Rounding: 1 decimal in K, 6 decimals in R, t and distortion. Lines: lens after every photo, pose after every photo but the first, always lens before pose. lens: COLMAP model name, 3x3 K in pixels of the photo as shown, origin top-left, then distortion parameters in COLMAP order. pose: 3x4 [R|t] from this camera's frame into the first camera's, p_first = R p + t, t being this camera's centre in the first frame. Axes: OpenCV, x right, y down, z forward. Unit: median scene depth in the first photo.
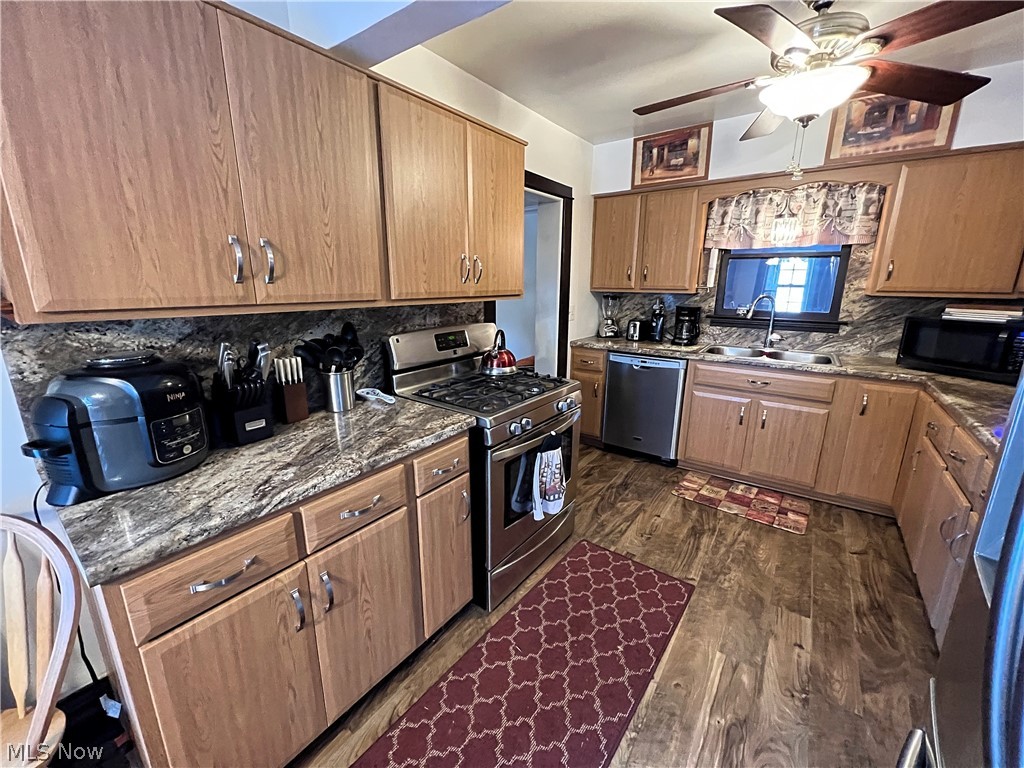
lens RADIAL K [[411.7, 0, 511.3], [0, 411.7, 379.0], [0, 0, 1]] dist [-0.000592, -0.000032]
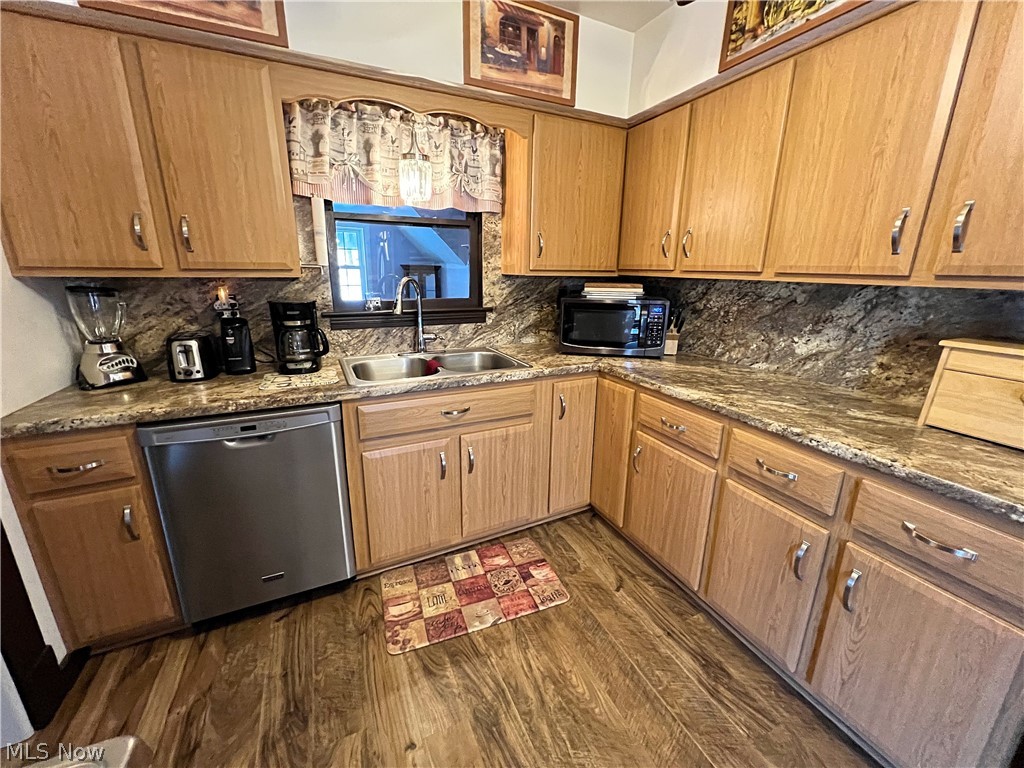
lens RADIAL K [[411.7, 0, 511.3], [0, 411.7, 379.0], [0, 0, 1]] dist [-0.000592, -0.000032]
pose [[0.486886, -0.226262, 0.843651, 0.098352], [0.194684, 0.969681, 0.147706, -0.118039], [-0.851493, 0.092329, 0.516174, 0.563799]]
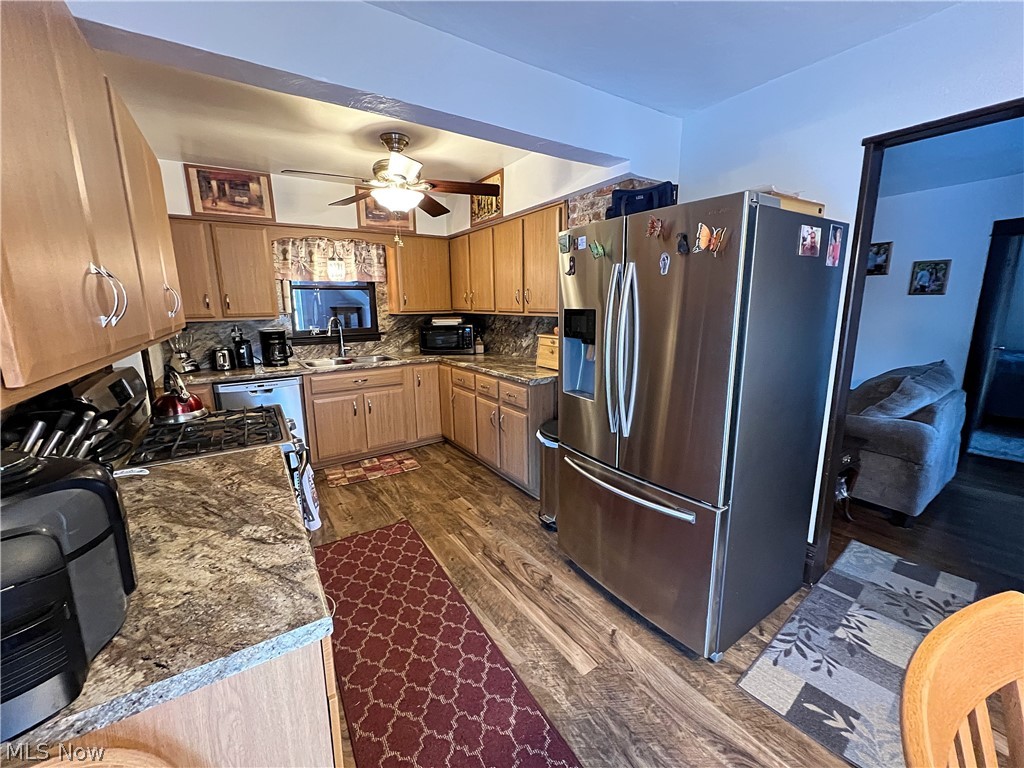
lens RADIAL K [[411.7, 0, 511.3], [0, 411.7, 379.0], [0, 0, 1]] dist [-0.000592, -0.000032]
pose [[0.346181, -0.181911, 0.920363, -0.457002], [0.233063, 0.966943, 0.103454, -0.021246], [-0.908758, 0.178689, 0.377134, 0.037208]]
